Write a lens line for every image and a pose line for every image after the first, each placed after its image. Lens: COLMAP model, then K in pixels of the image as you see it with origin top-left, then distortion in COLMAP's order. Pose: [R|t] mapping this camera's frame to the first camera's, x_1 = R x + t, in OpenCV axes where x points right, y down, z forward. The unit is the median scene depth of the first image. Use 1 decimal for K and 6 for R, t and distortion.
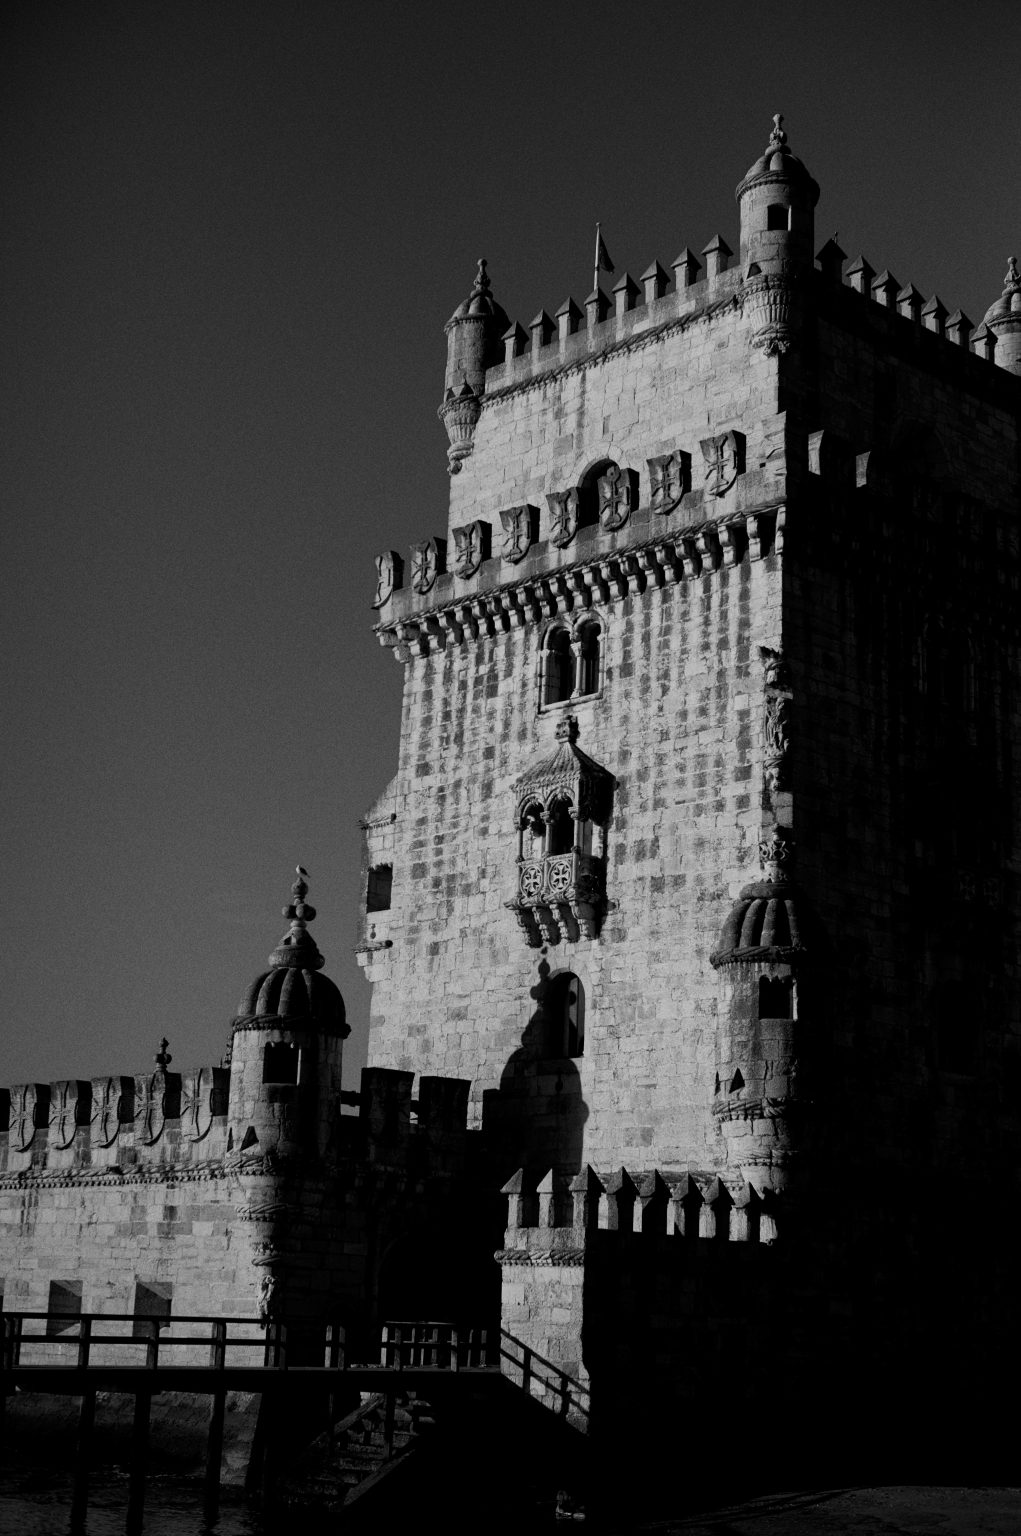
lens RADIAL K [[2161.1, 0, 510.5], [0, 2161.1, 768.0], [0, 0, 1]] dist [-0.000176, 0.062931]
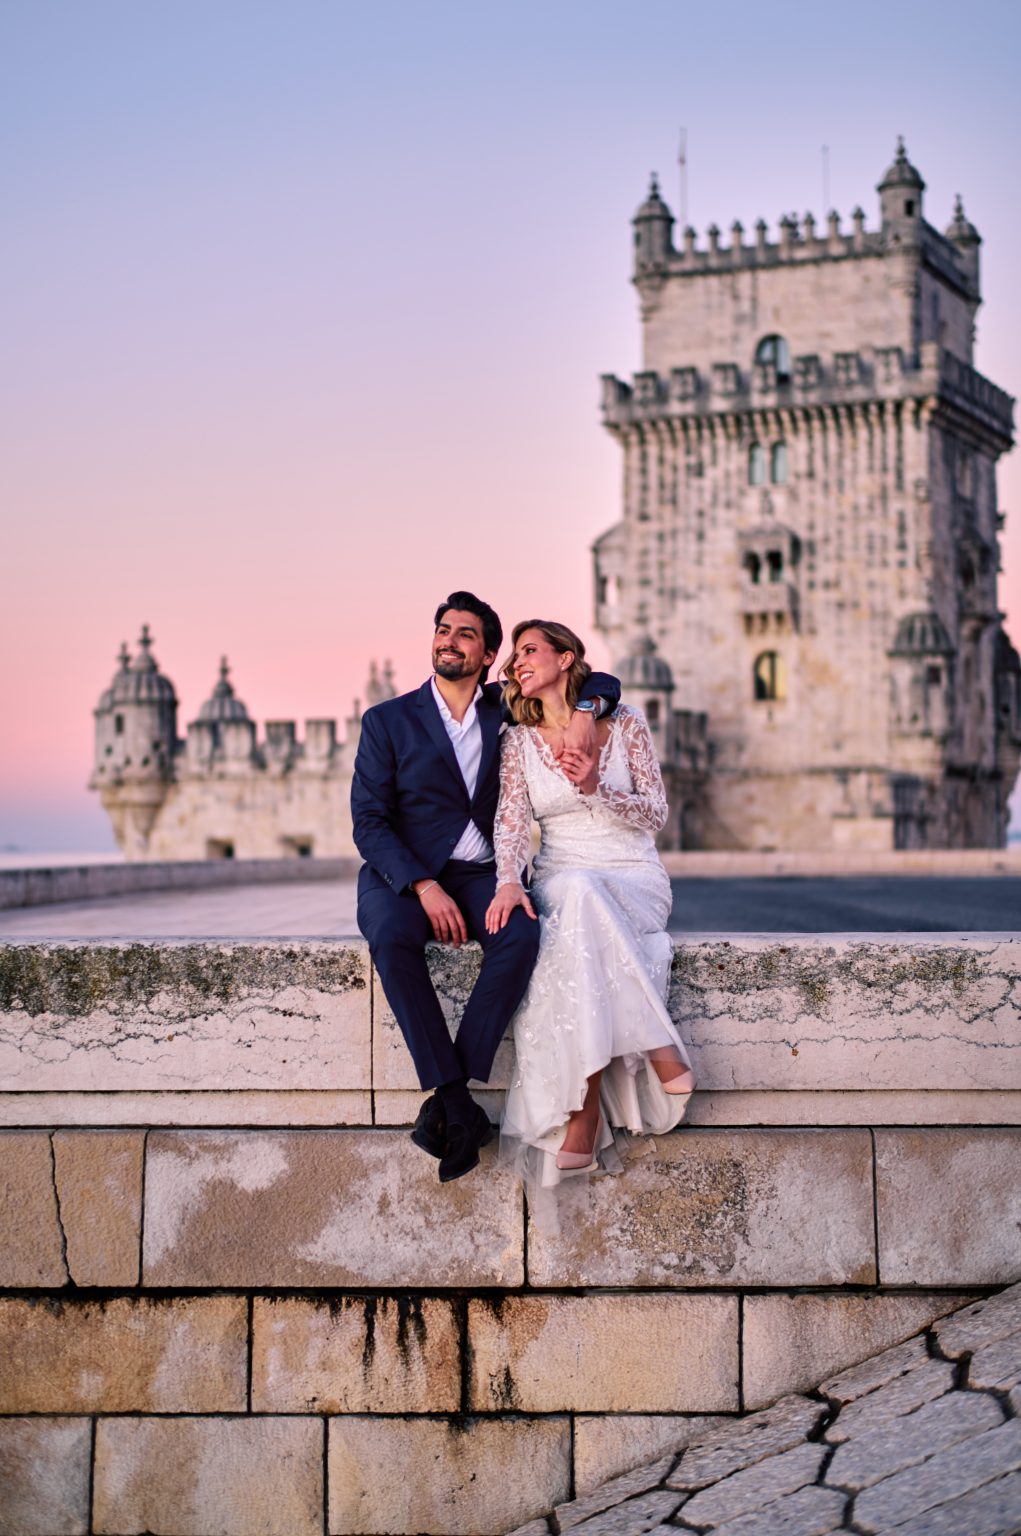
lens RADIAL K [[2300.1, 0, 507.6], [0, 2300.1, 721.6], [0, 0, 1]] dist [0.024628, -0.022227]
pose [[0.933469, -0.019511, 0.358126, -0.830726], [-0.052440, 0.980364, 0.190097, -0.189153], [-0.354803, -0.196230, 0.914116, -0.618960]]
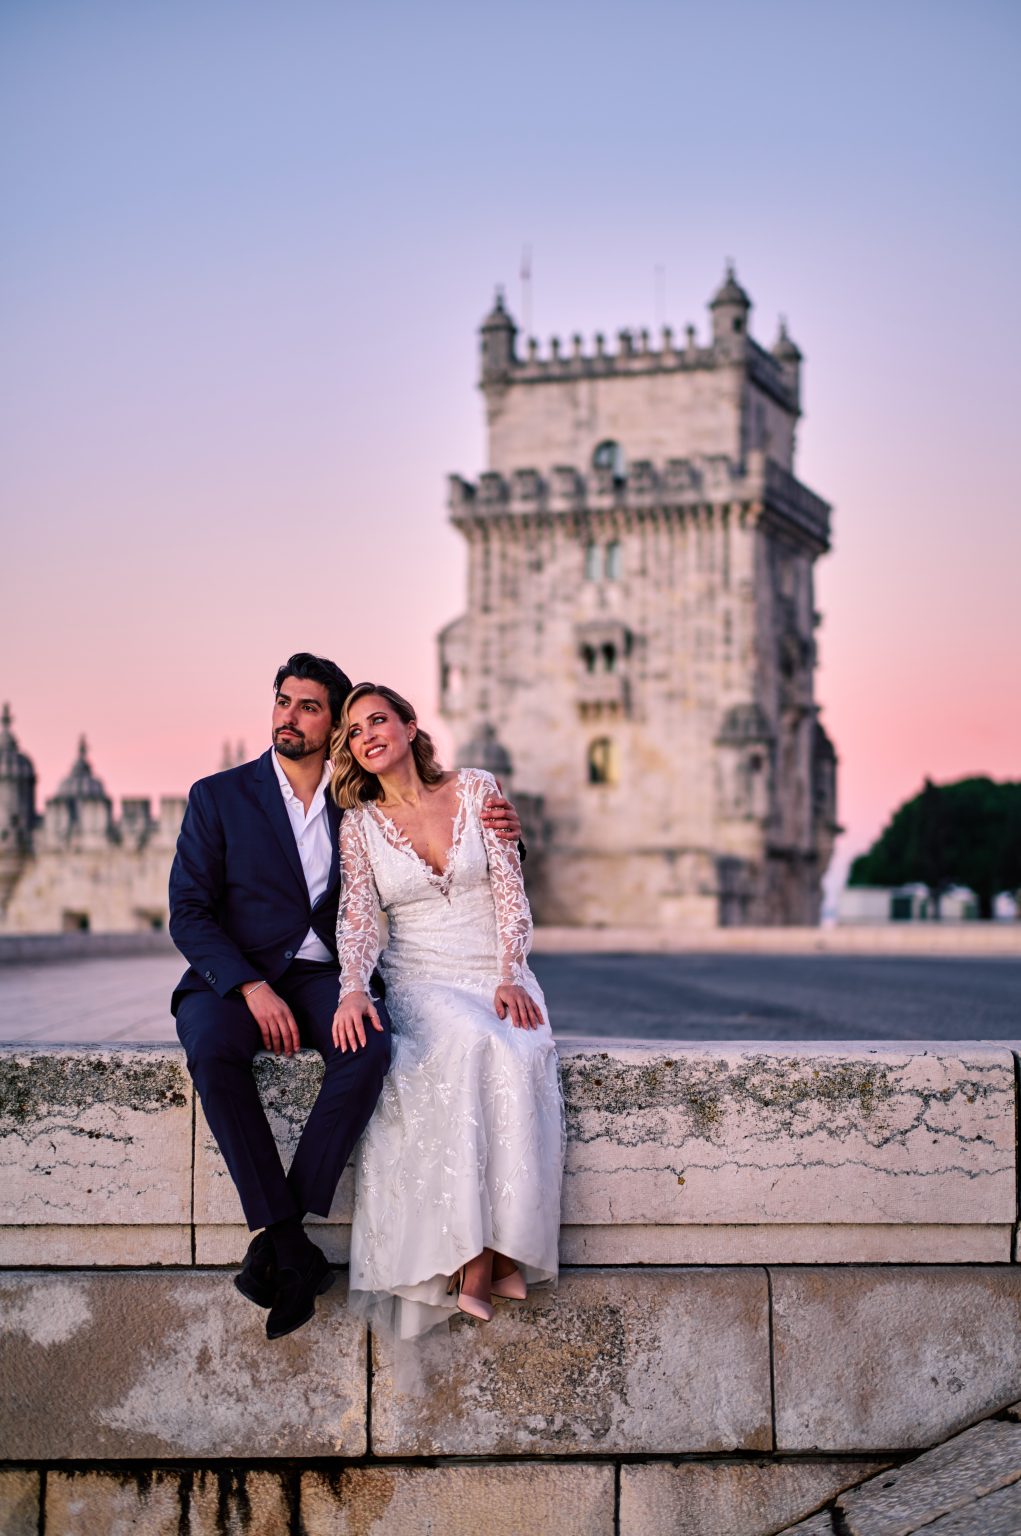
lens RADIAL K [[2161.1, 0, 510.5], [0, 2161.1, 768.0], [0, 0, 1]] dist [-0.000176, 0.062931]
pose [[0.905387, -0.001532, 0.424585, -0.823628], [-0.077947, 0.982398, 0.169760, -0.185191], [-0.417372, -0.186793, 0.889331, -0.600655]]
